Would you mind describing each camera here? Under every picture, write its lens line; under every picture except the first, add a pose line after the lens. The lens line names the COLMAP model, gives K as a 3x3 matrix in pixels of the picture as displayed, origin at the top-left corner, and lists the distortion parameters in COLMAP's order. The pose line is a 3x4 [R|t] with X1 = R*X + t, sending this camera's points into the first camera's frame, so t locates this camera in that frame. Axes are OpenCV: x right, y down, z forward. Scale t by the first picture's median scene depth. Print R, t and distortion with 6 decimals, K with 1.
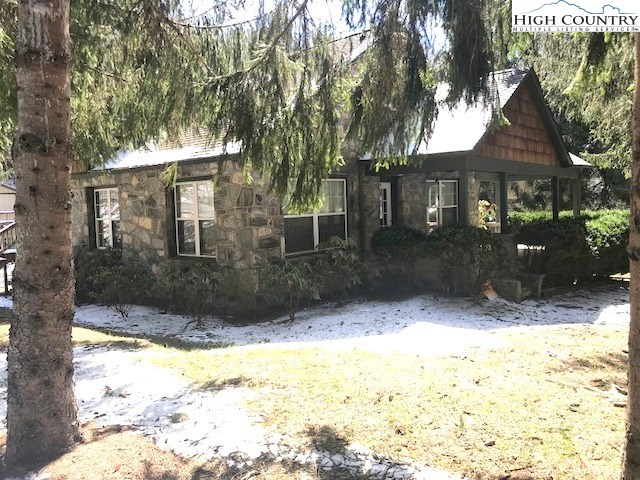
lens RADIAL K [[520.6, 0, 320.3], [0, 520.6, 236.3], [0, 0, 1]] dist [0.037642, -0.031882]
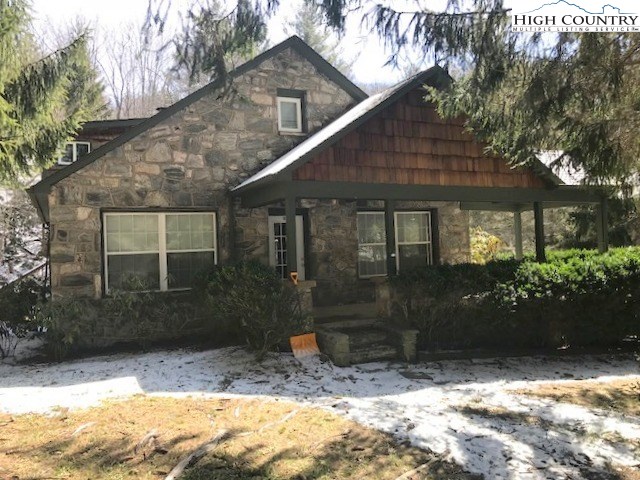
lens RADIAL K [[520.6, 0, 320.3], [0, 520.6, 236.3], [0, 0, 1]] dist [0.037642, -0.031882]
pose [[0.912200, -0.002357, -0.409738, 0.606728], [-0.025660, 0.997692, -0.062866, -0.016512], [0.408941, 0.067860, 0.910034, 0.259990]]
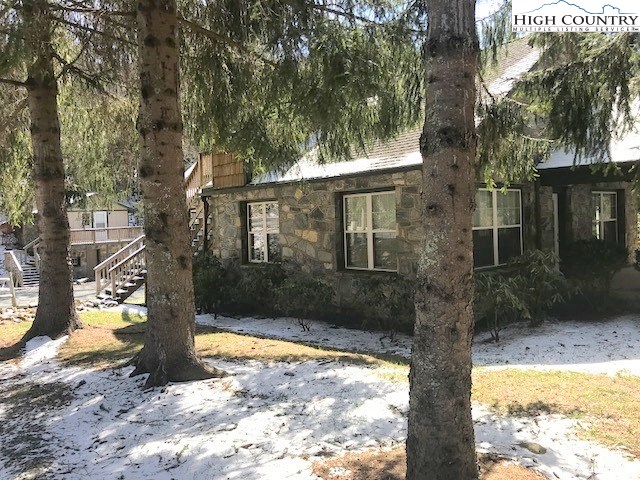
lens RADIAL K [[520.6, 0, 320.3], [0, 520.6, 236.3], [0, 0, 1]] dist [0.037642, -0.031882]
pose [[0.993219, 0.002105, -0.116242, -0.208088], [-0.005965, 0.999442, -0.032865, 0.007808], [0.116108, 0.033335, 0.992677, 0.023972]]
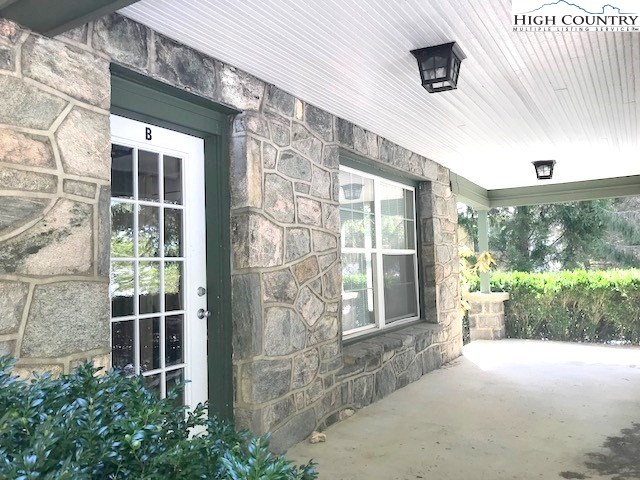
lens RADIAL K [[520.6, 0, 320.3], [0, 520.6, 236.3], [0, 0, 1]] dist [0.037642, -0.031882]
pose [[0.982788, 0.021011, 0.183536, 0.170132], [0.002638, 0.991814, -0.127666, -0.028775], [-0.184716, 0.125953, 0.974688, 0.880572]]
